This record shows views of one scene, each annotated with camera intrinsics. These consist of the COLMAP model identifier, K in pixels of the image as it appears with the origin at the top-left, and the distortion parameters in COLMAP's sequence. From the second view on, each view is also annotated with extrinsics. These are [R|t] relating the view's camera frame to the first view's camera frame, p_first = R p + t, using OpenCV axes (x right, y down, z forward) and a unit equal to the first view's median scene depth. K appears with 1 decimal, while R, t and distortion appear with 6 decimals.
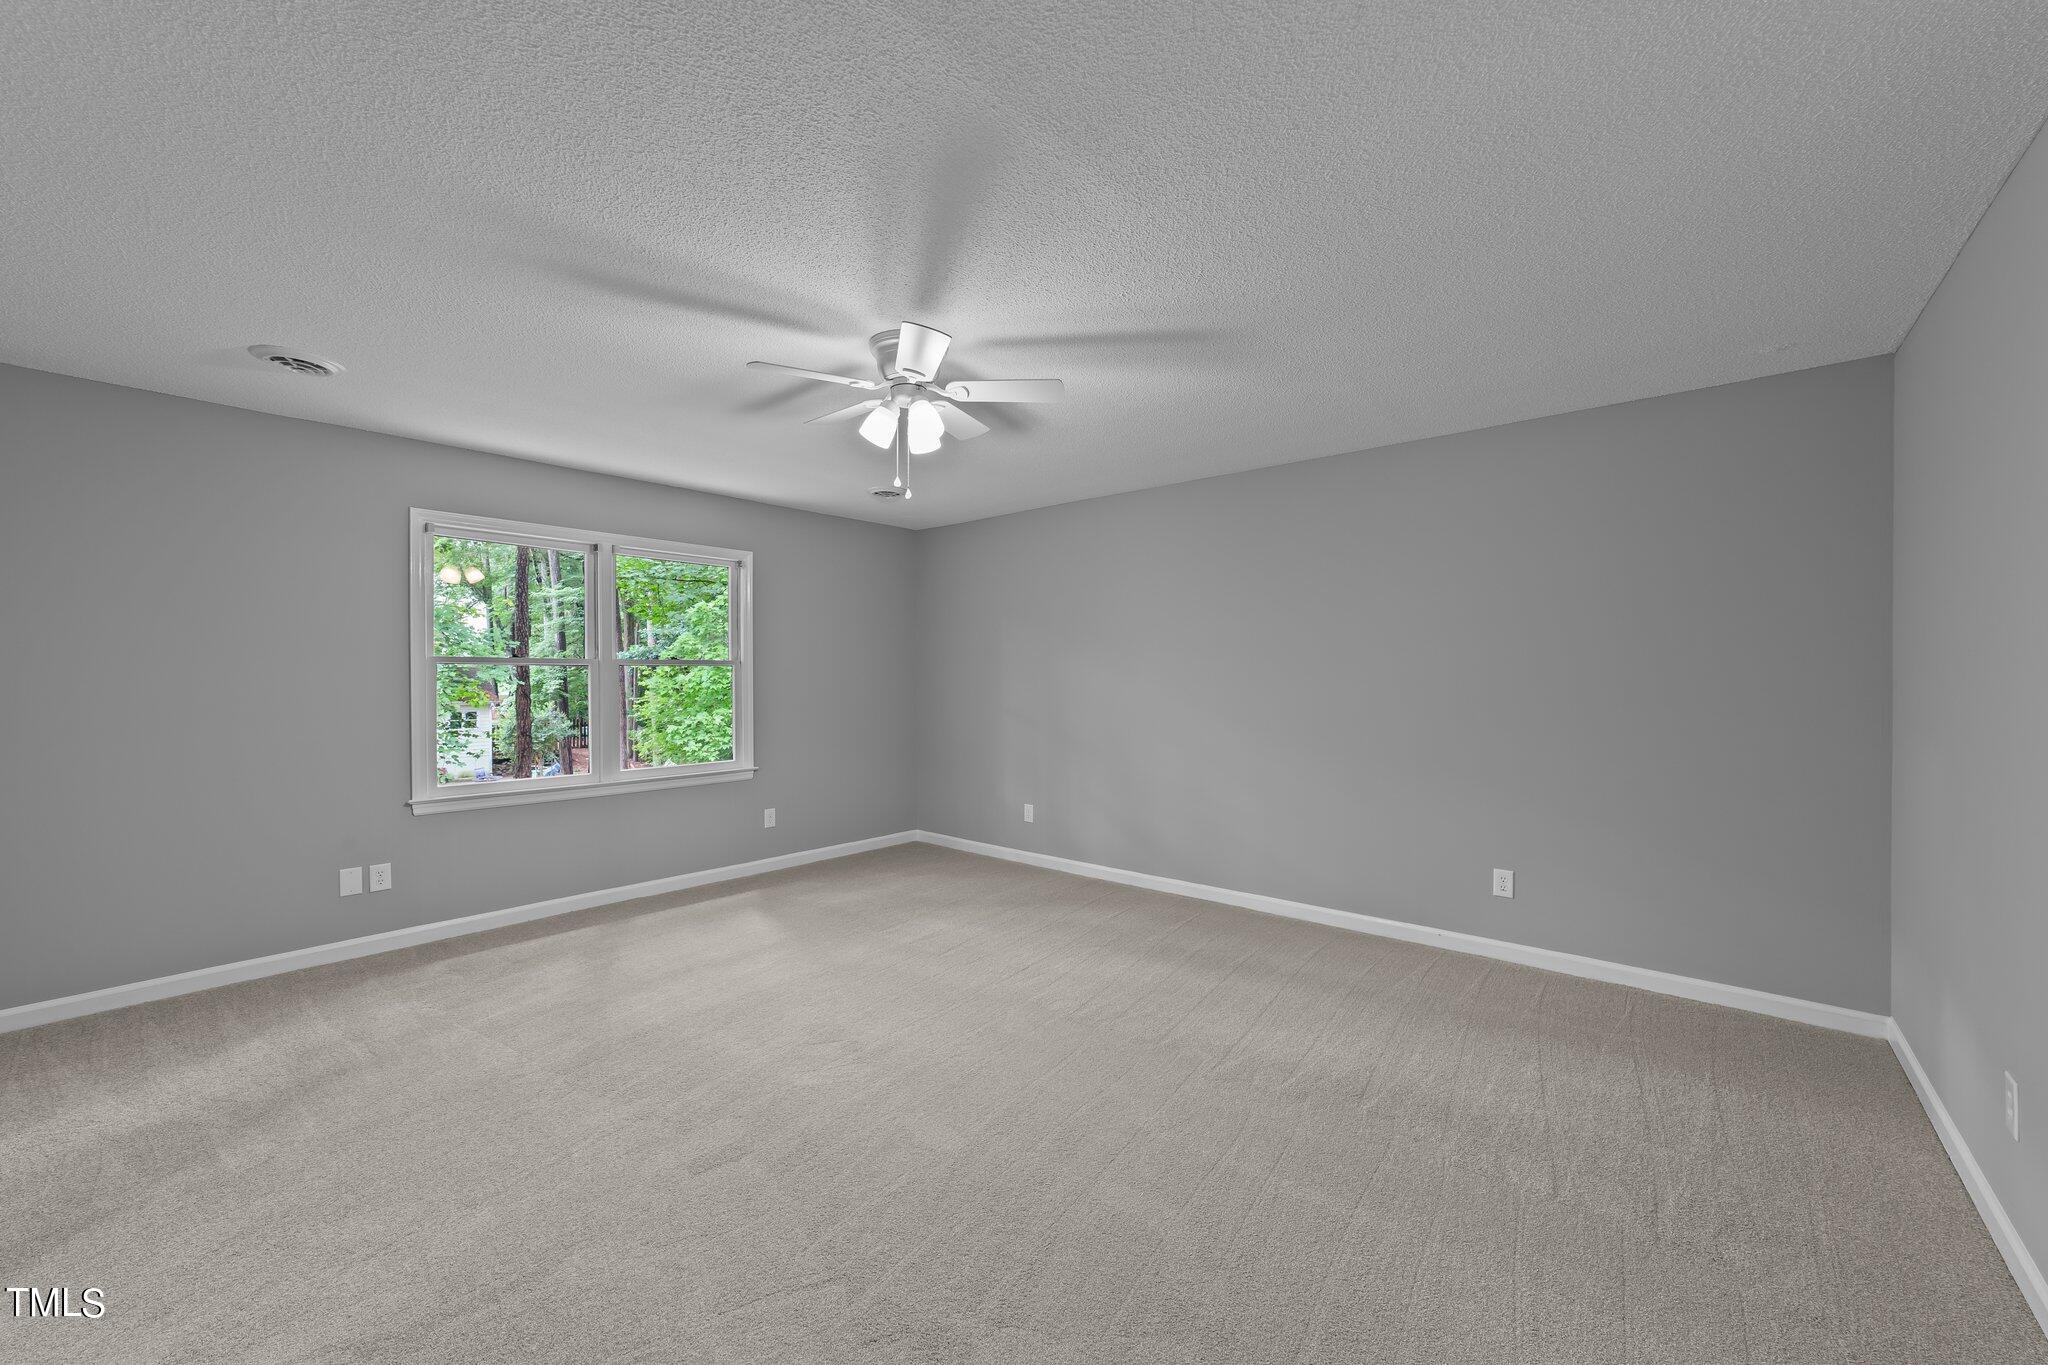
lens RADIAL K [[788.0, 0, 1024.7], [0, 788.0, 676.3], [0, 0, 1]] dist [-0.018128, 0.007514]
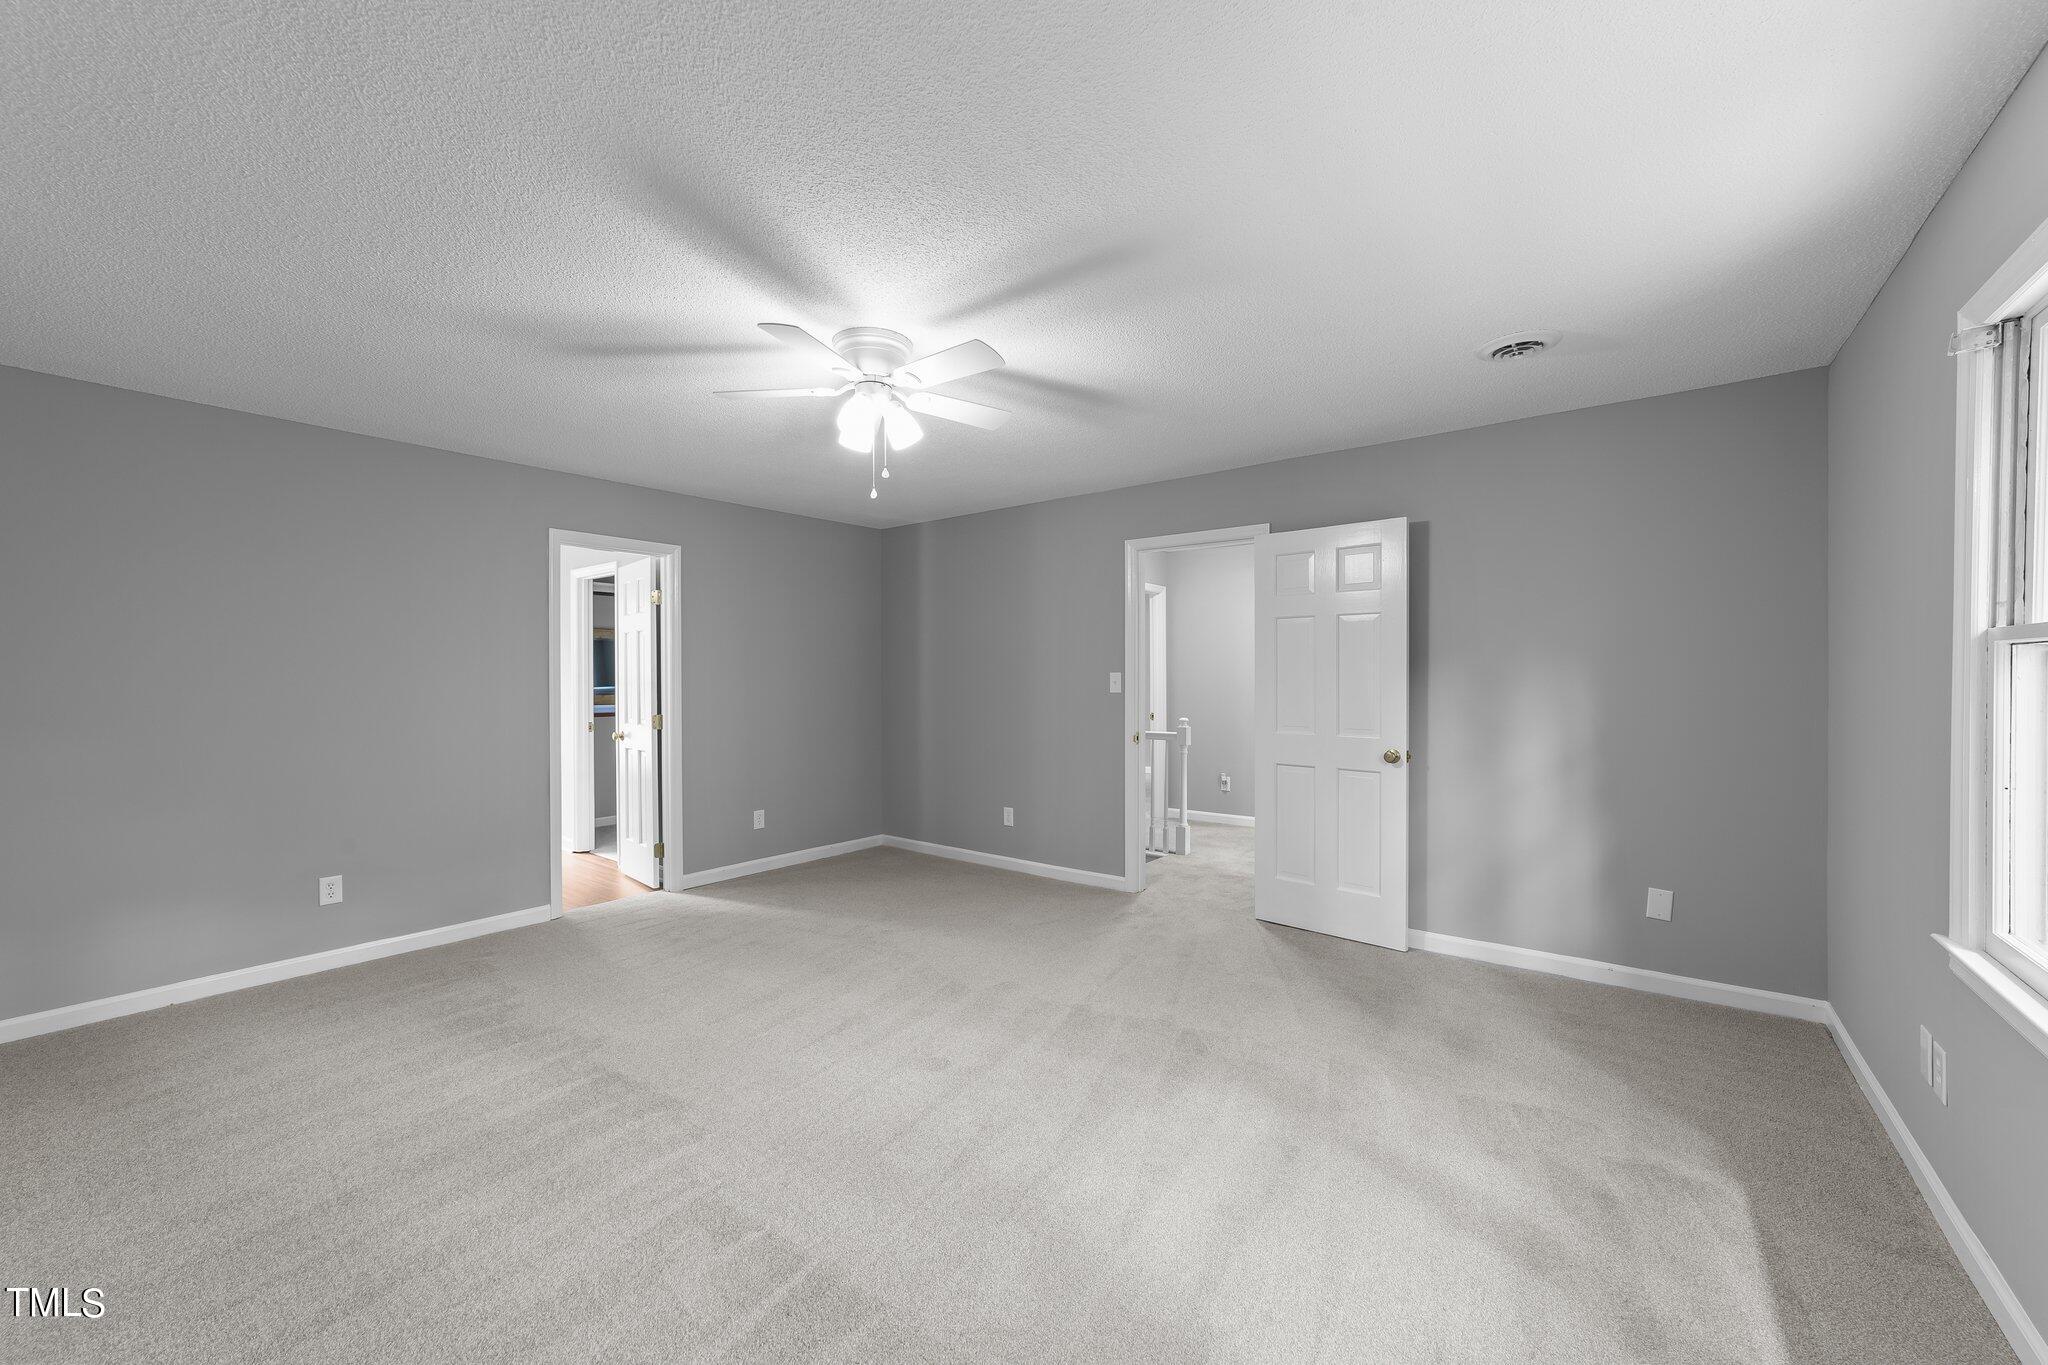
lens RADIAL K [[788.0, 0, 1019.1], [0, 788.0, 681.3], [0, 0, 1]] dist [-0.018128, 0.007514]
pose [[-0.999499, 0.003618, -0.031448, -0.216681], [0.003205, 0.999908, 0.013182, -0.003490], [0.031493, 0.013074, -0.999418, 1.464180]]
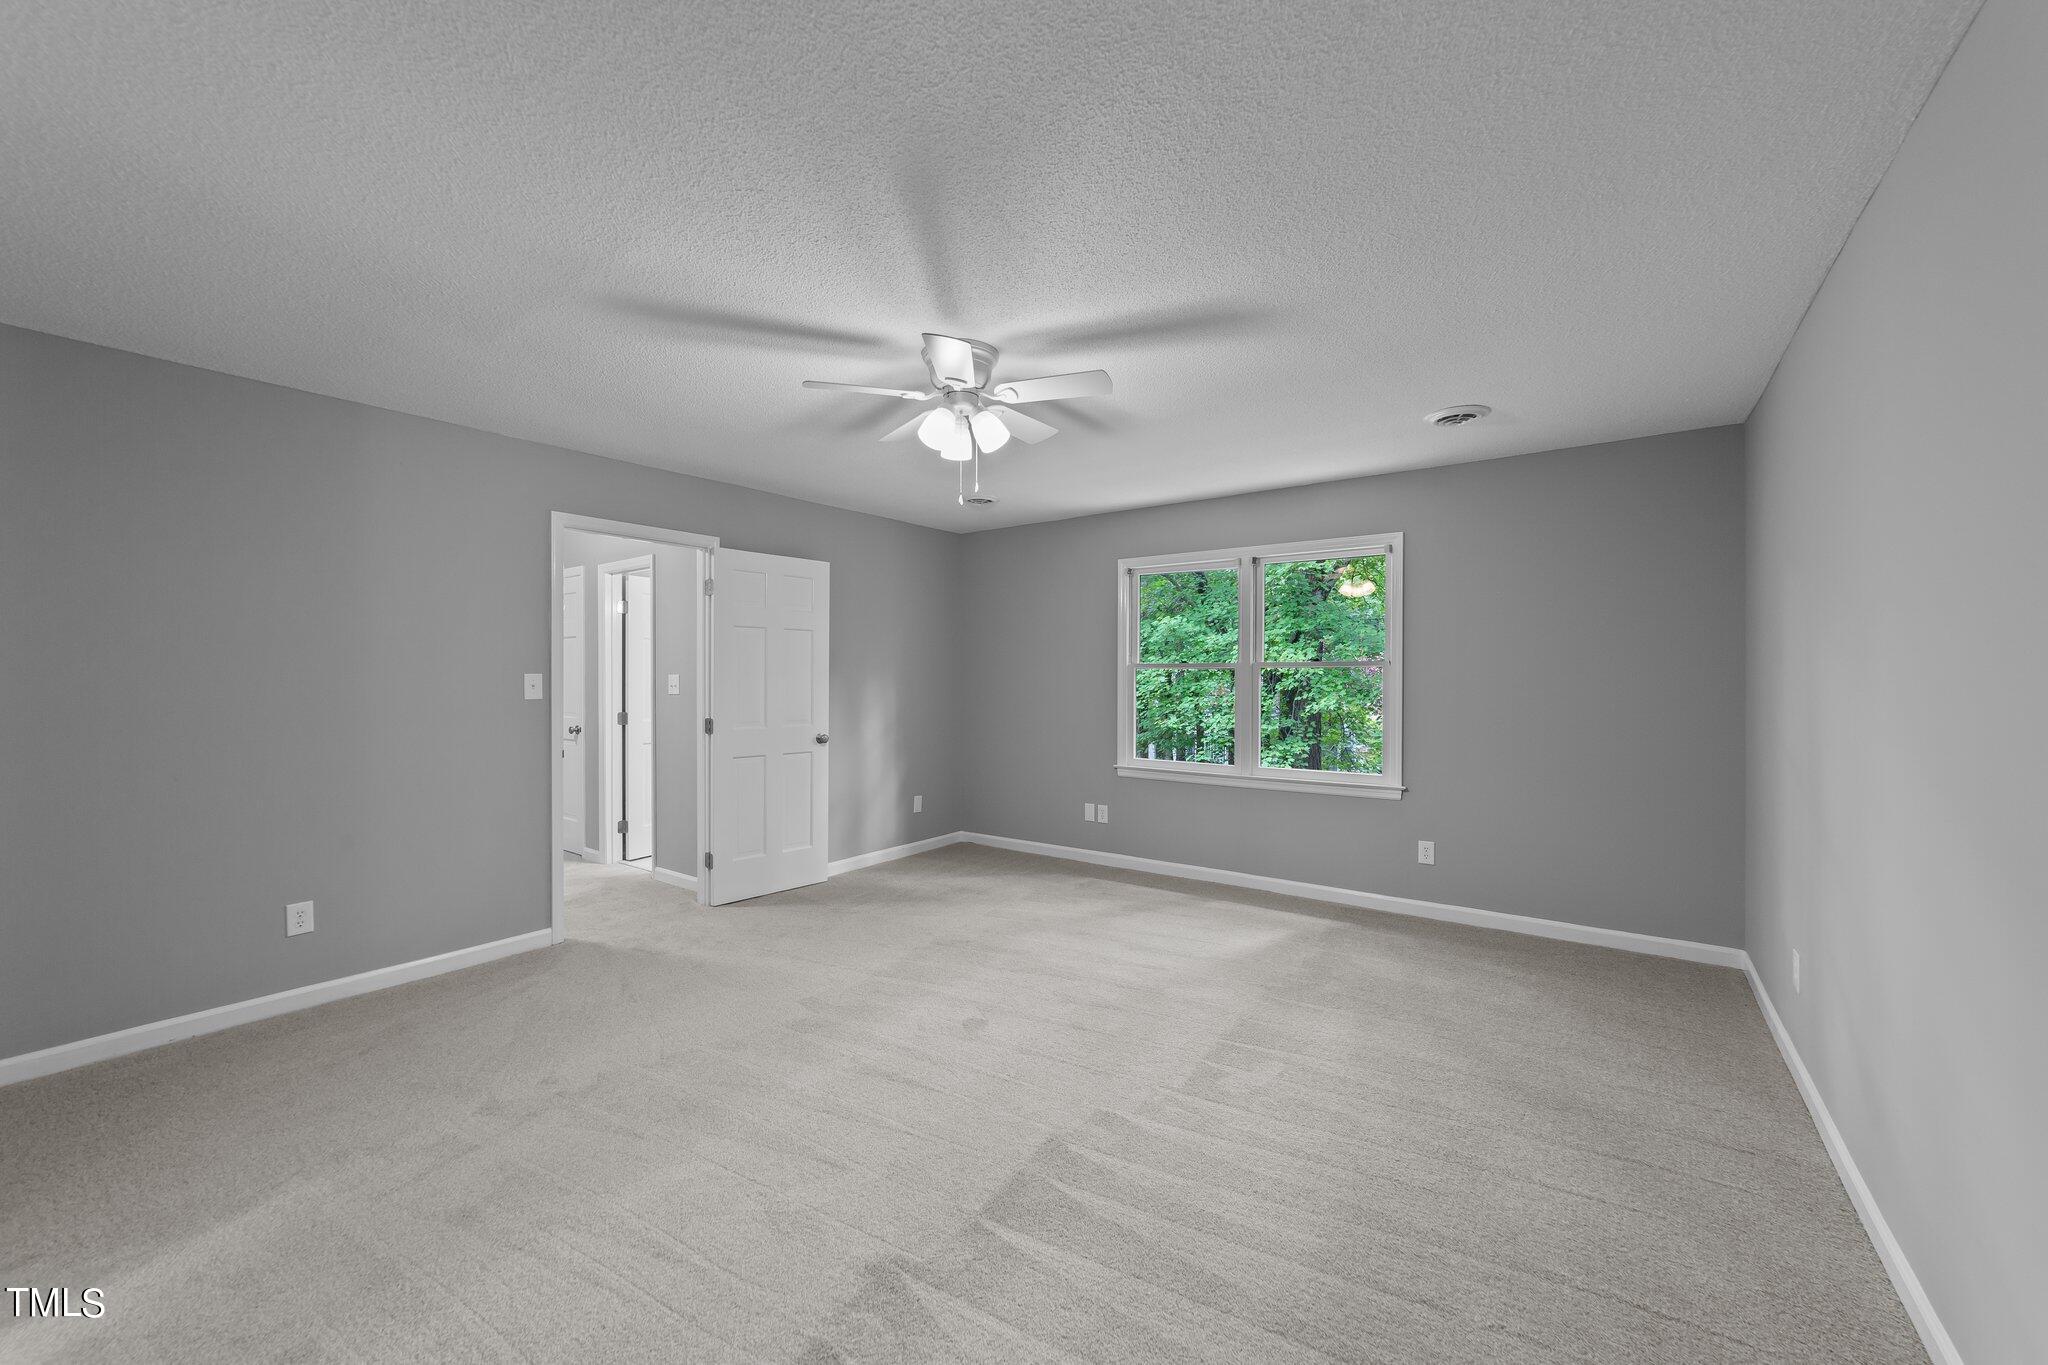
lens RADIAL K [[788.0, 0, 1036.7], [0, 788.0, 681.2], [0, 0, 1]] dist [-0.018128, 0.007514]
pose [[0.077489, 0.002537, -0.996990, 0.640471], [-0.005389, 0.999983, 0.002126, 0.003902], [0.996979, 0.005208, 0.077502, 0.751231]]
